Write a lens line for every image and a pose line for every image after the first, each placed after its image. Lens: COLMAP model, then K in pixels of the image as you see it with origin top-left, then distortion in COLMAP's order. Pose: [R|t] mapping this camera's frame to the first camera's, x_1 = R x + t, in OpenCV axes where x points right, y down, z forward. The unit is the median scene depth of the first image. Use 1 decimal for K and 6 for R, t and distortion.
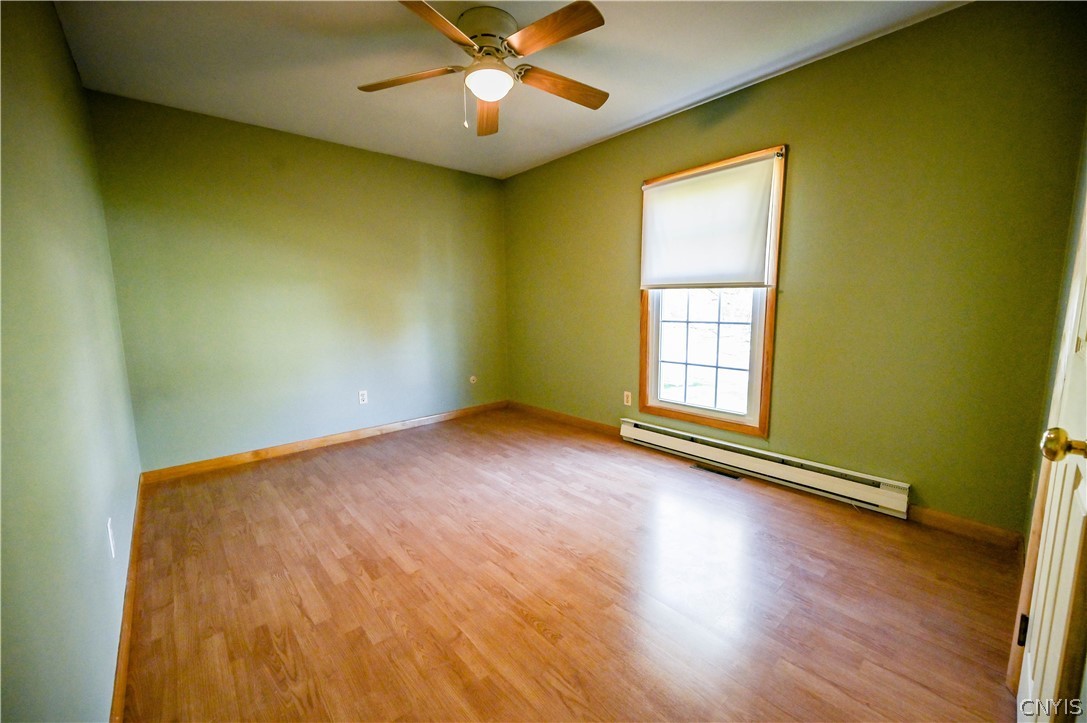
lens RADIAL K [[425.4, 0, 539.9], [0, 425.4, 361.3], [0, 0, 1]] dist [-0.000338, 0.000046]
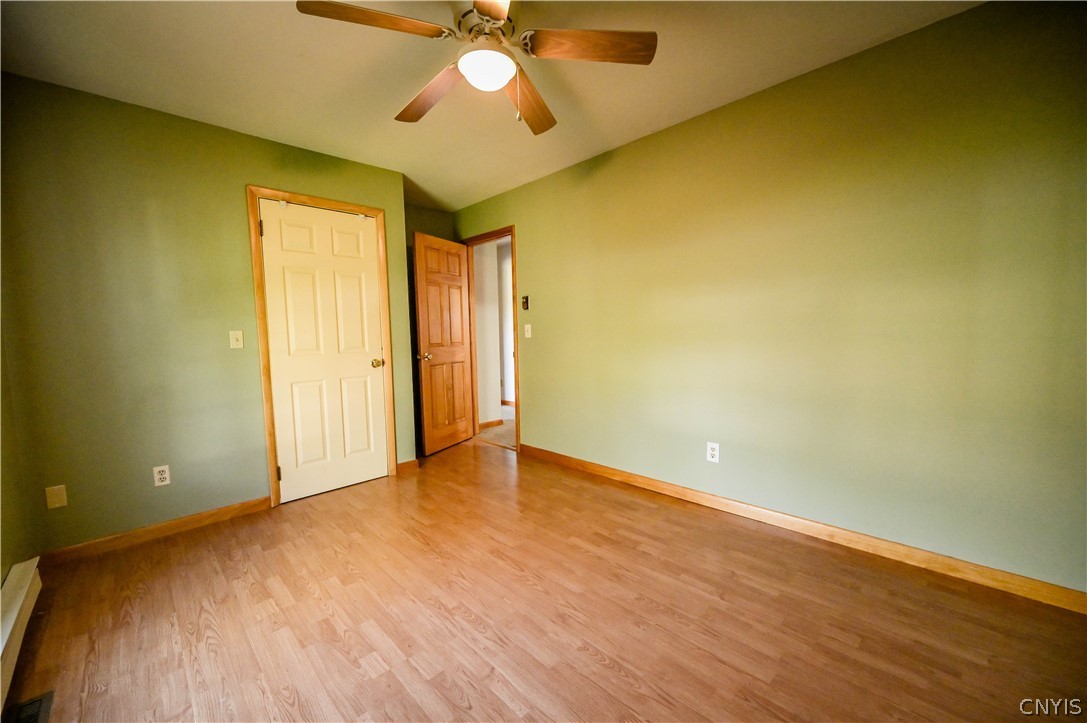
lens RADIAL K [[425.4, 0, 539.9], [0, 425.4, 361.3], [0, 0, 1]] dist [-0.000338, 0.000046]
pose [[-0.998202, 0.042250, -0.042526, -0.158812], [0.032516, 0.977588, 0.208001, -0.264335], [0.050361, 0.206244, -0.977204, 1.937724]]
